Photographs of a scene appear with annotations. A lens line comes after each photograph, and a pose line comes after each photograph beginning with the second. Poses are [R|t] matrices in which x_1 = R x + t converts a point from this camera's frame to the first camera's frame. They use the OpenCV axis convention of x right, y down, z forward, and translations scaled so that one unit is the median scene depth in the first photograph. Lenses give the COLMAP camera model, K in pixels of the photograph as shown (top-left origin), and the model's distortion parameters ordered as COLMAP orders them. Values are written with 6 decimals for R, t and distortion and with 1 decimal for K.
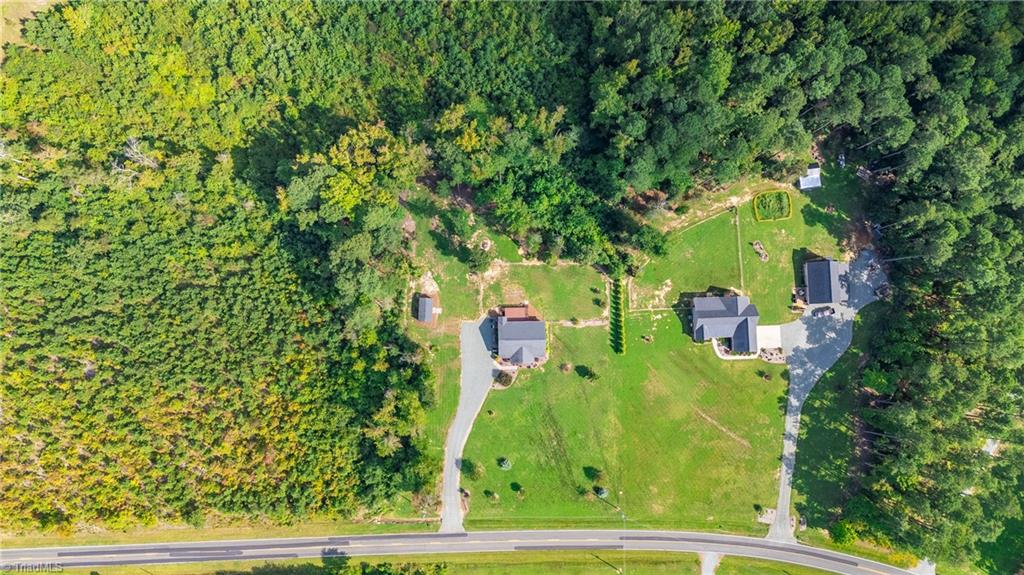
lens RADIAL K [[751.0, 0, 512.0], [0, 751.0, 287.5], [0, 0, 1]] dist [0.073255, -0.083872]
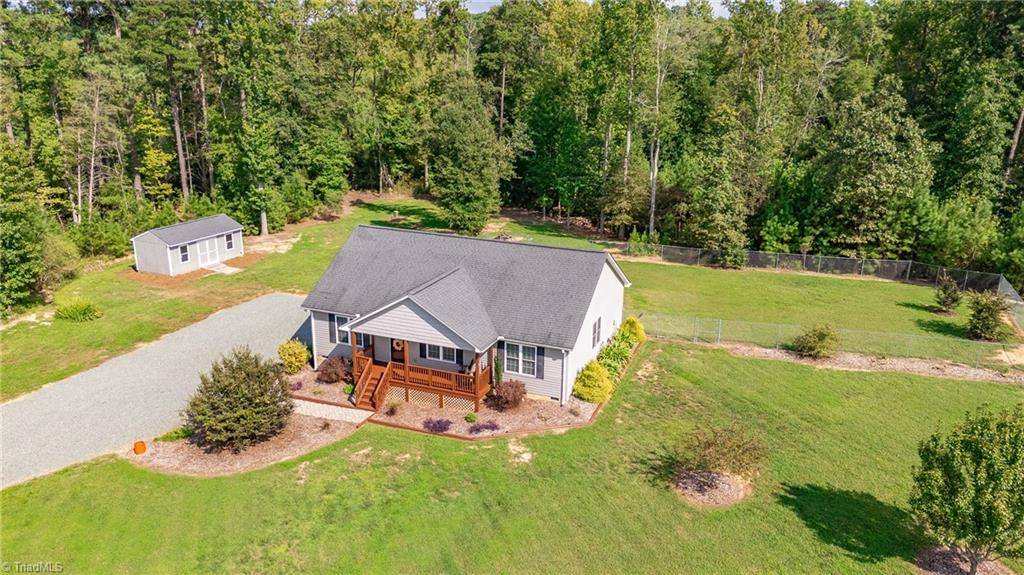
lens RADIAL K [[751.0, 0, 512.0], [0, 751.0, 287.5], [0, 0, 1]] dist [0.073255, -0.083872]
pose [[0.918873, 0.104150, -0.380559, 0.086281], [-0.392963, 0.328103, -0.859028, 0.213748], [0.035394, 0.938883, 0.342412, 0.927859]]
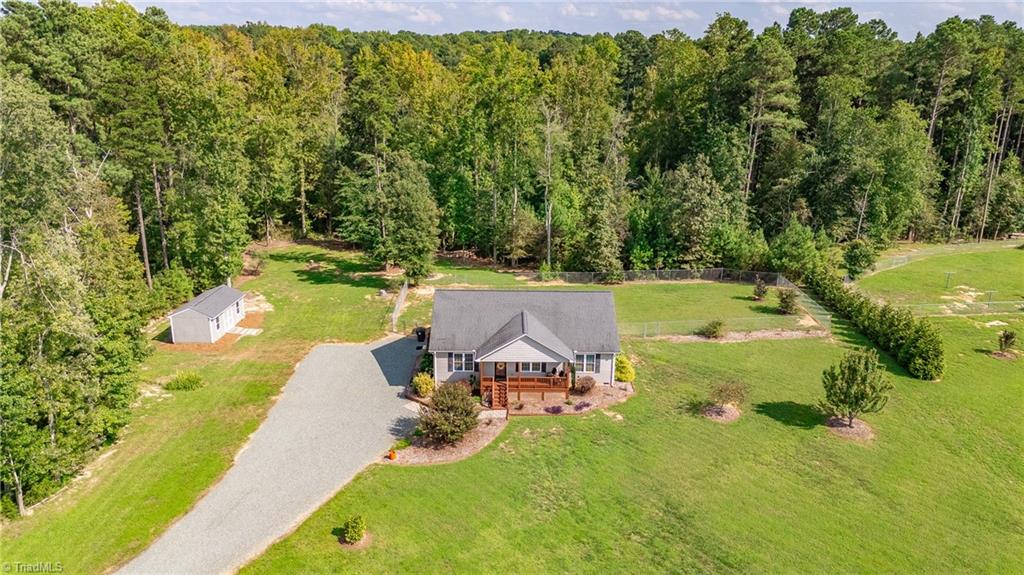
lens RADIAL K [[746.5, 0, 512.0], [0, 746.5, 287.5], [0, 0, 1]] dist [0.085362, -0.104583]
pose [[0.999806, -0.008528, -0.017745, 0.013613], [-0.013578, 0.353983, -0.935153, 0.309723], [0.014257, 0.935213, 0.353798, 0.882454]]
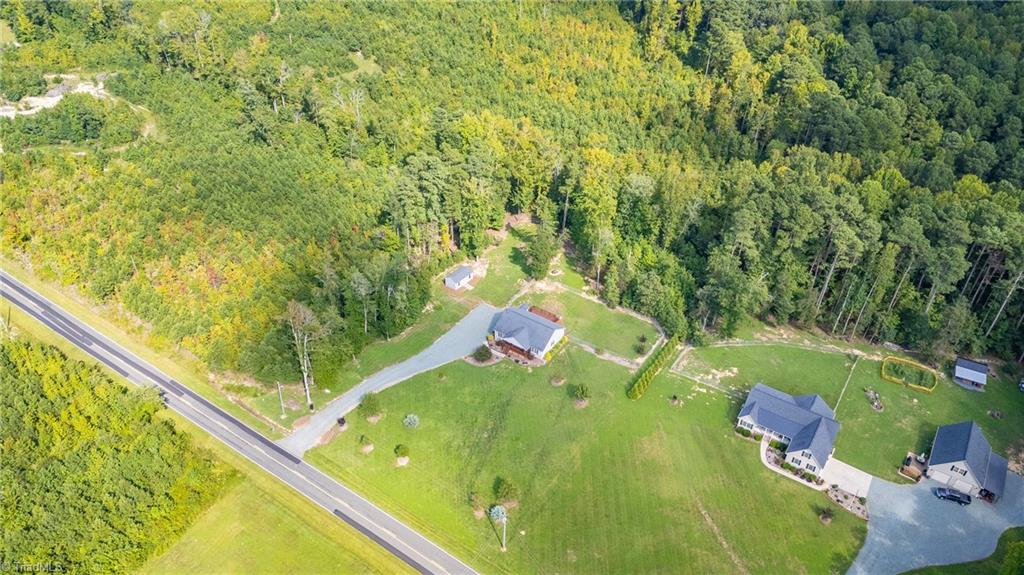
lens RADIAL K [[746.5, 0, 512.0], [0, 746.5, 287.5], [0, 0, 1]] dist [0.085362, -0.104583]
pose [[0.814567, 0.338816, -0.470834, 0.353699], [-0.578893, 0.526494, -0.622645, 0.546891], [0.036929, 0.779748, 0.625003, 0.461581]]
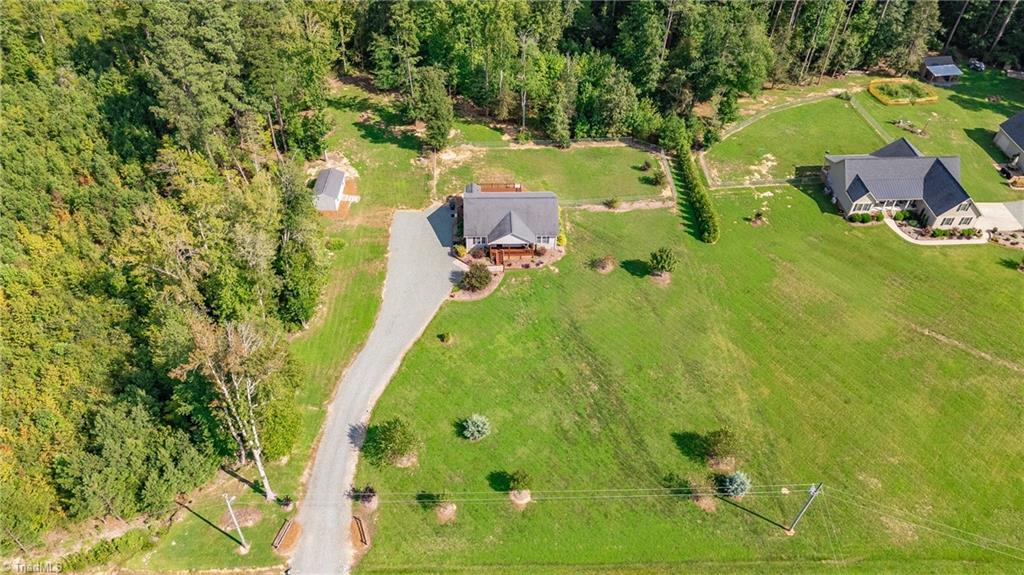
lens RADIAL K [[751.0, 0, 512.0], [0, 751.0, 287.5], [0, 0, 1]] dist [0.073255, -0.083872]
pose [[0.999762, -0.016205, 0.014627, 0.005838], [0.021830, 0.737823, -0.674641, 0.443535], [0.000140, 0.674800, 0.738001, 0.651604]]
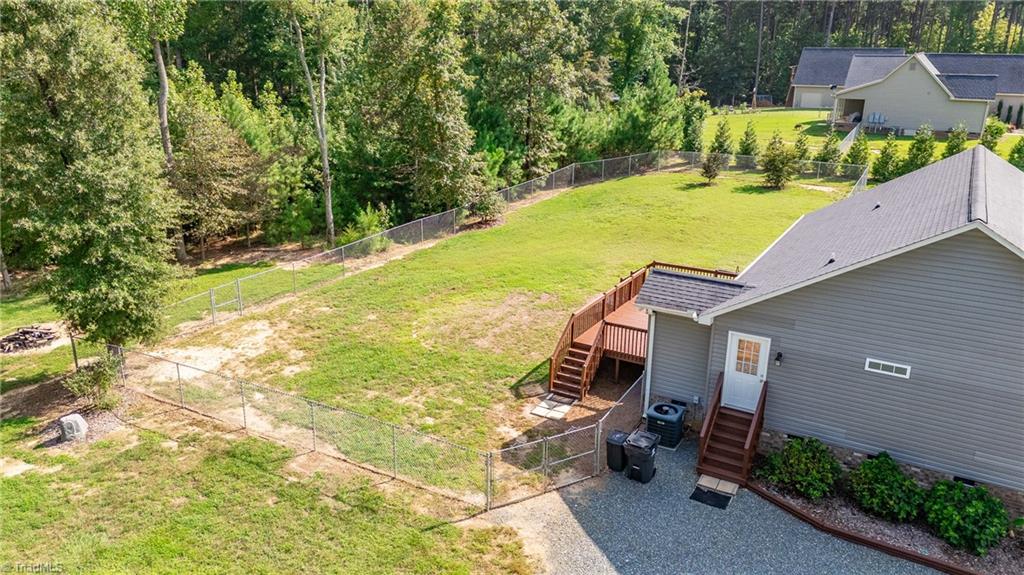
lens RADIAL K [[751.0, 0, 512.0], [0, 751.0, 287.5], [0, 0, 1]] dist [0.073255, -0.083872]
pose [[0.529278, -0.277057, 0.801938, -0.092534], [0.846936, 0.228950, -0.479877, 0.066855], [-0.050650, 0.933178, 0.355827, 0.958568]]
